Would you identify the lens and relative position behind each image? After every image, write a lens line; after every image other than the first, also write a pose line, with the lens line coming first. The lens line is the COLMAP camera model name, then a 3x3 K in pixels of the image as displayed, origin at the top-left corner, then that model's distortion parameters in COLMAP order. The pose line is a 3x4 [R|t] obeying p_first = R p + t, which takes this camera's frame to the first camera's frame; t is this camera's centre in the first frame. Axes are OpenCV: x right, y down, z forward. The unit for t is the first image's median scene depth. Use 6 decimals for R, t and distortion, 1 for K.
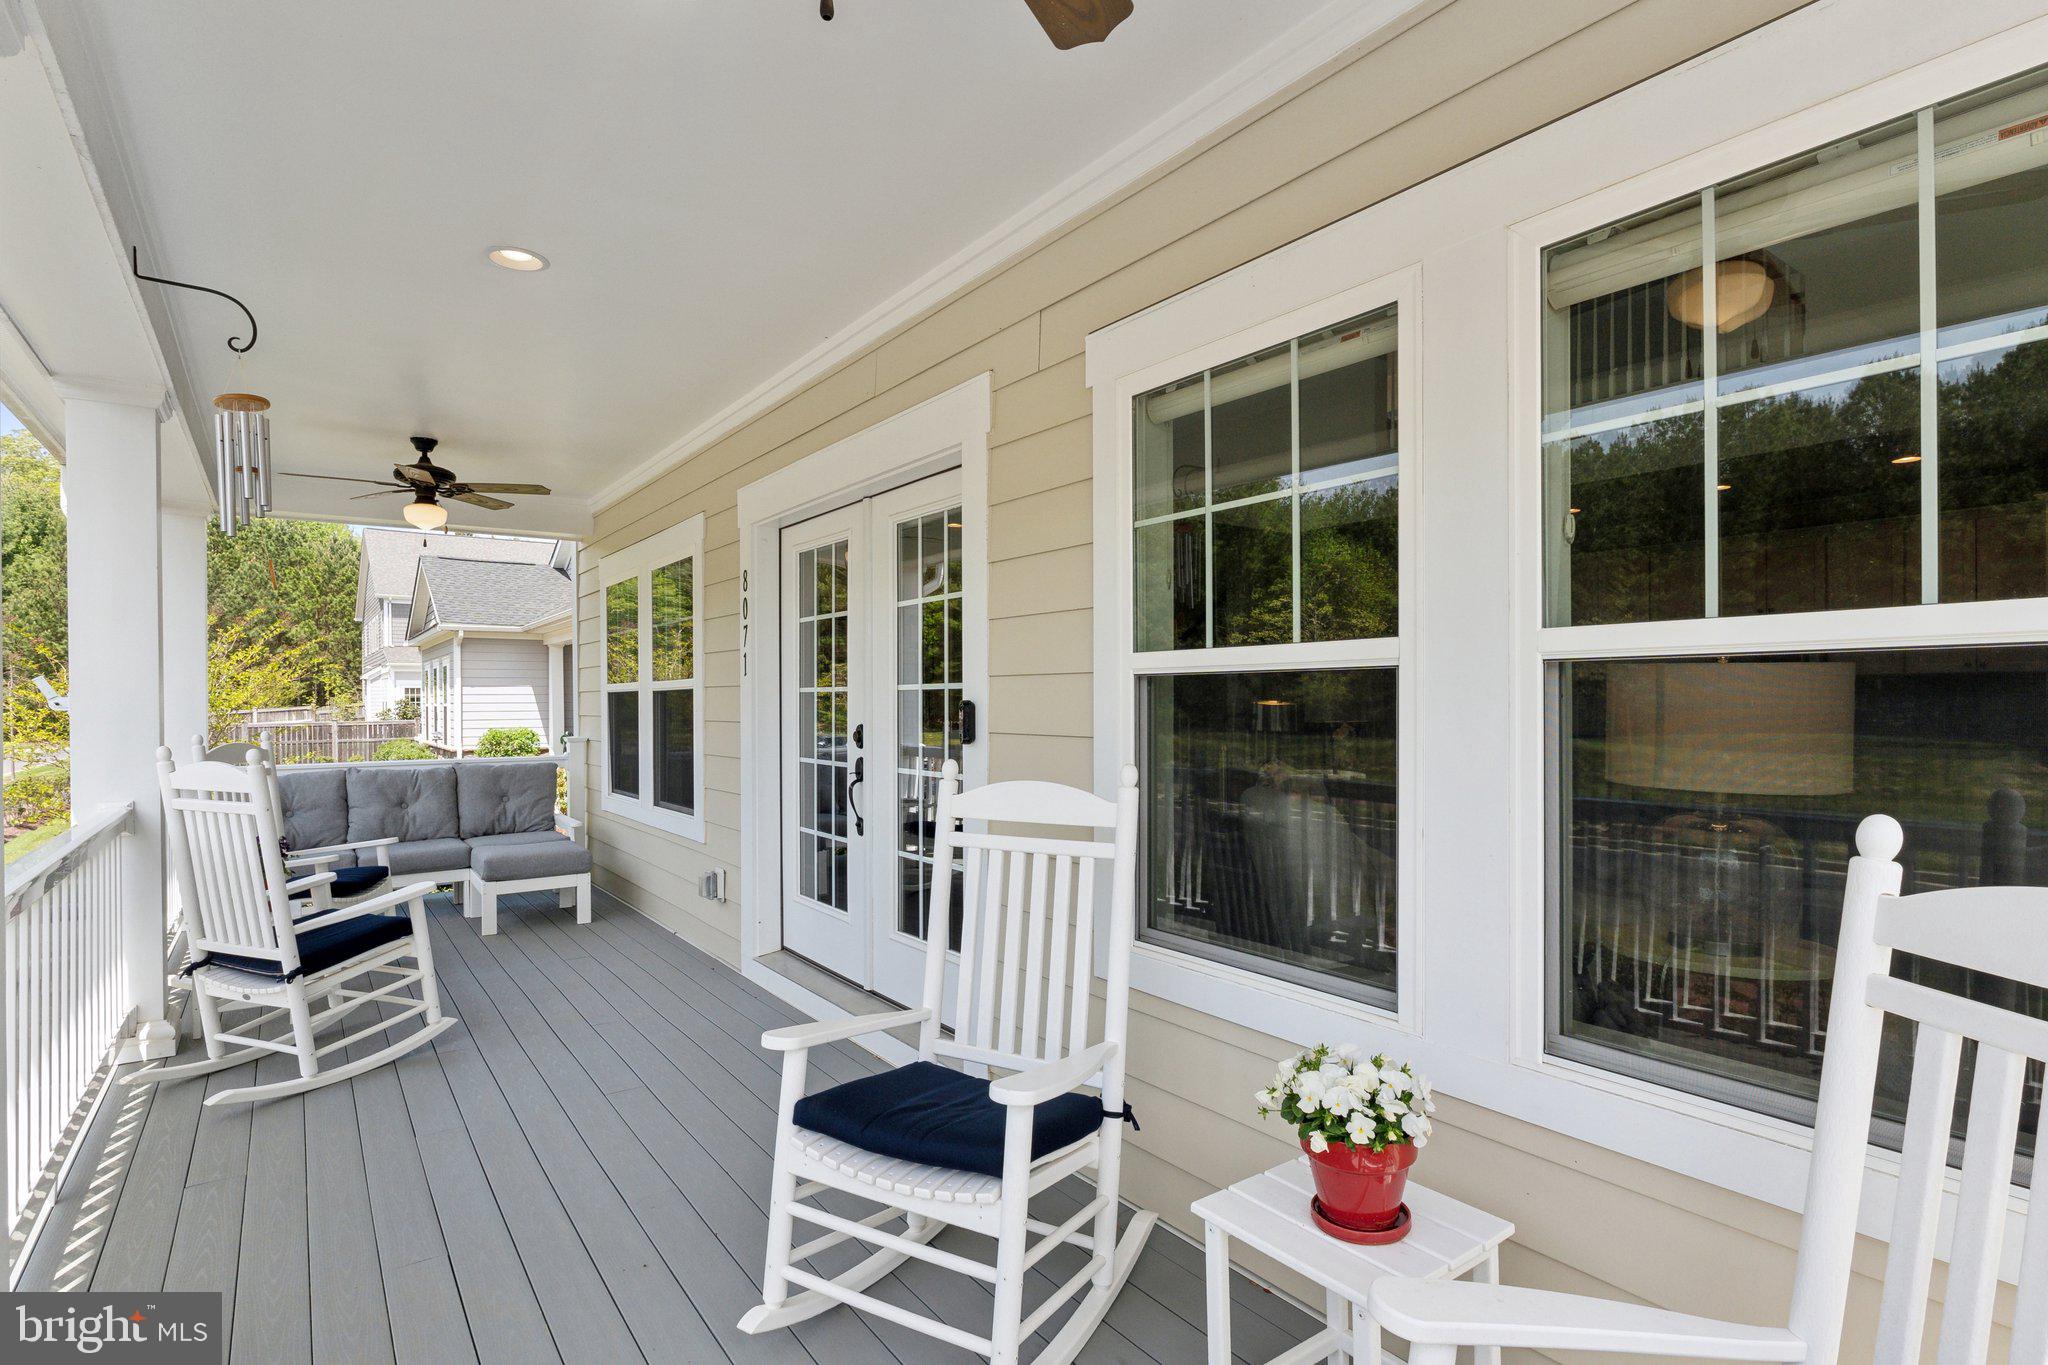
lens RADIAL K [[1019.7, 0, 1024.0], [0, 1019.7, 682.5], [0, 0, 1]] dist [0.000164, 0.000155]
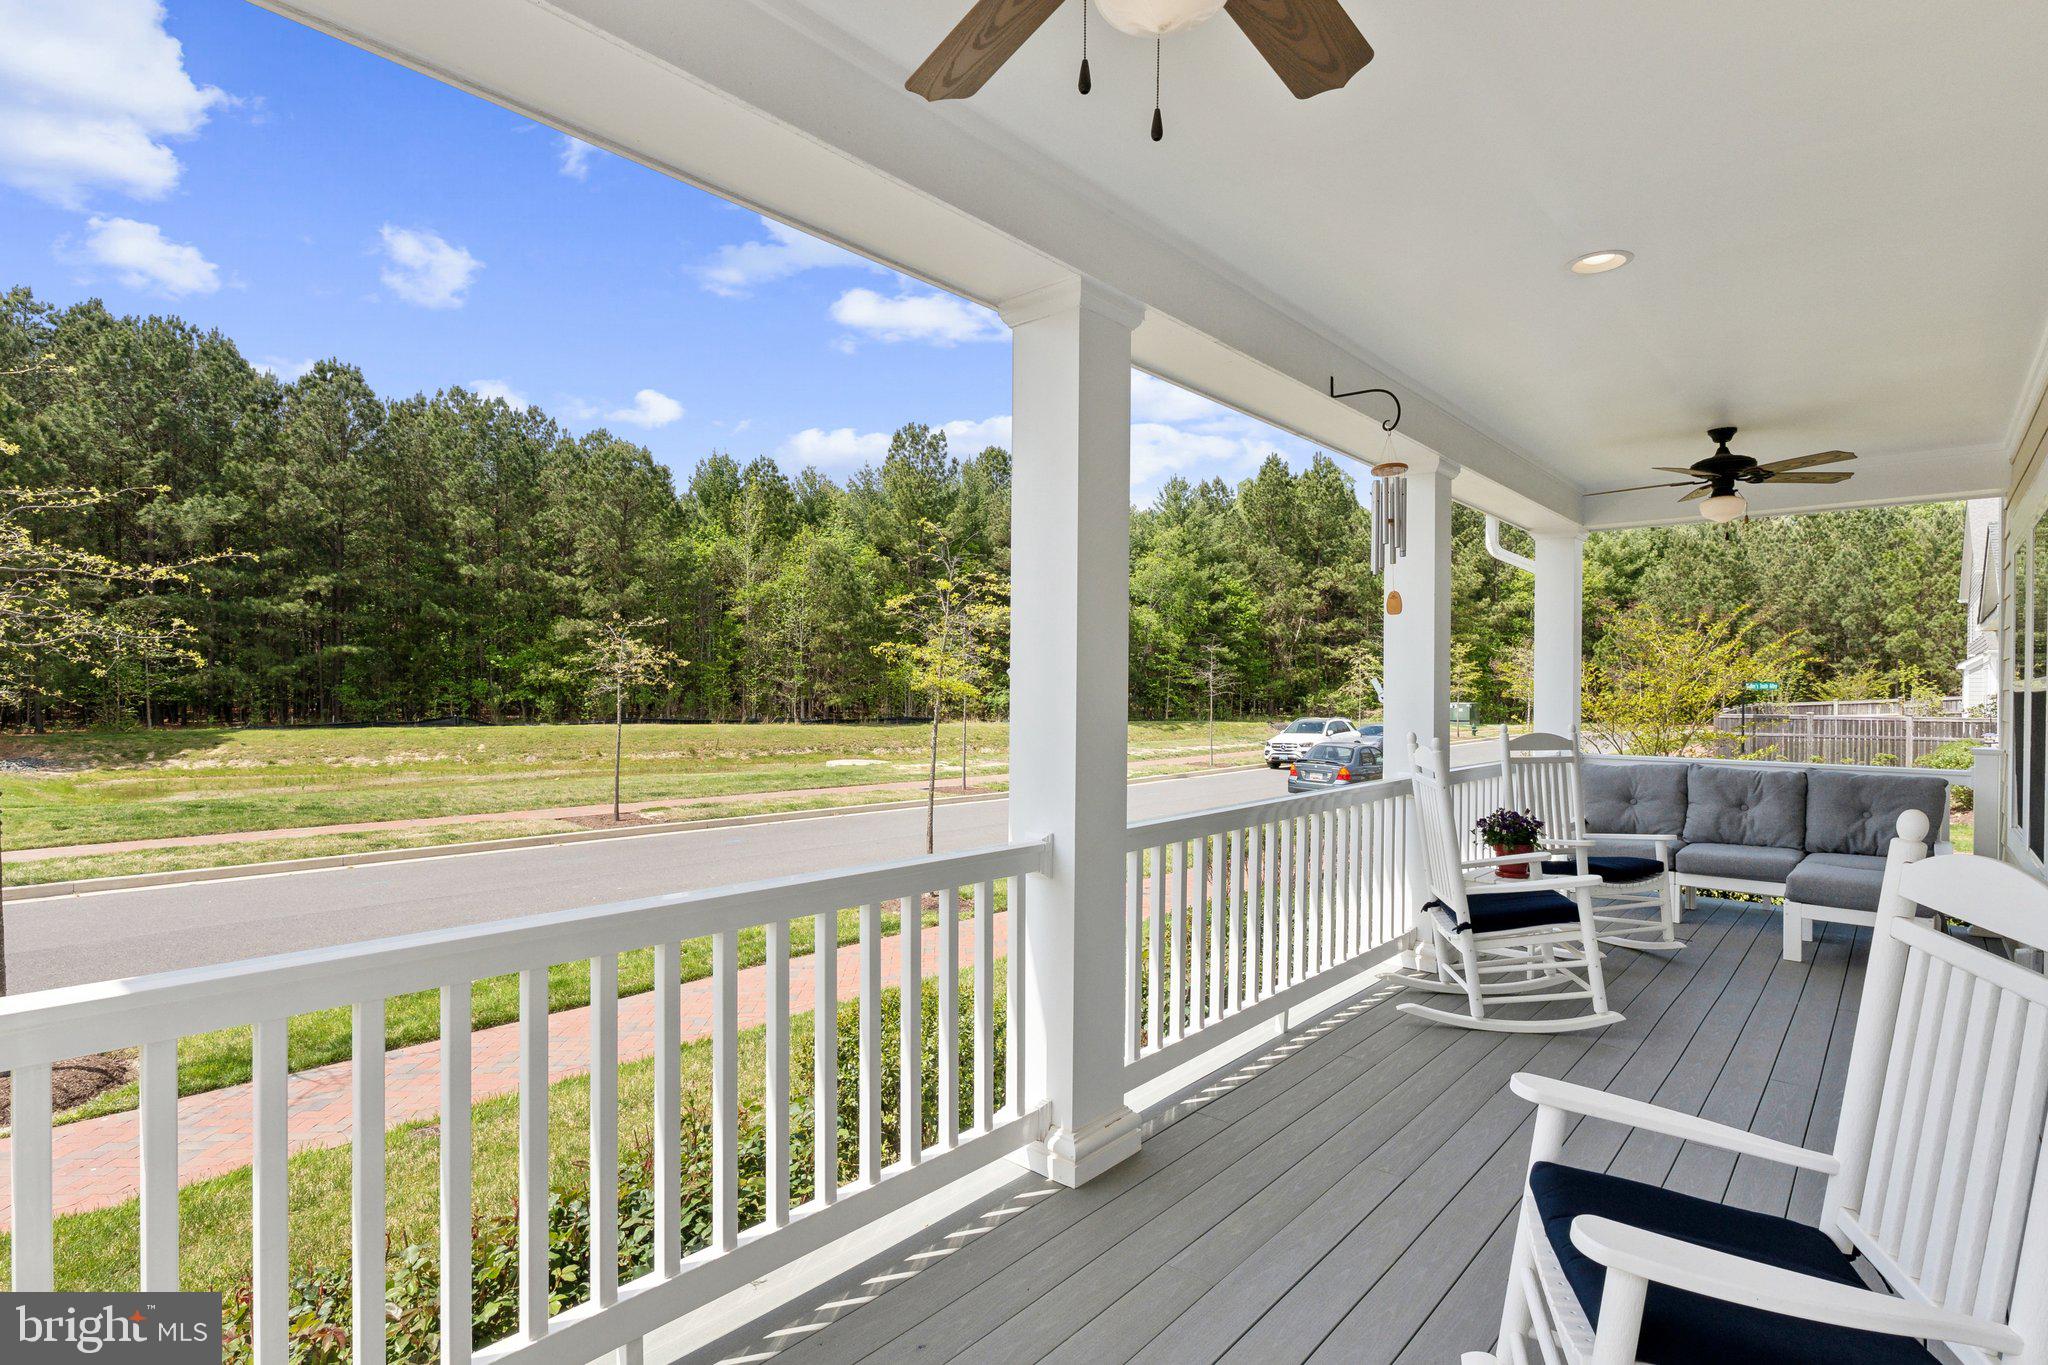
lens RADIAL K [[1030.2, 0, 1025.2], [0, 1030.2, 655.1], [0, 0, 1]] dist [0.001259, 0.000186]
pose [[0.233752, -0.021260, -0.972064, 0.204247], [0.004643, 0.999774, -0.020750, -0.006543], [0.972285, 0.000337, 0.233798, 0.124972]]
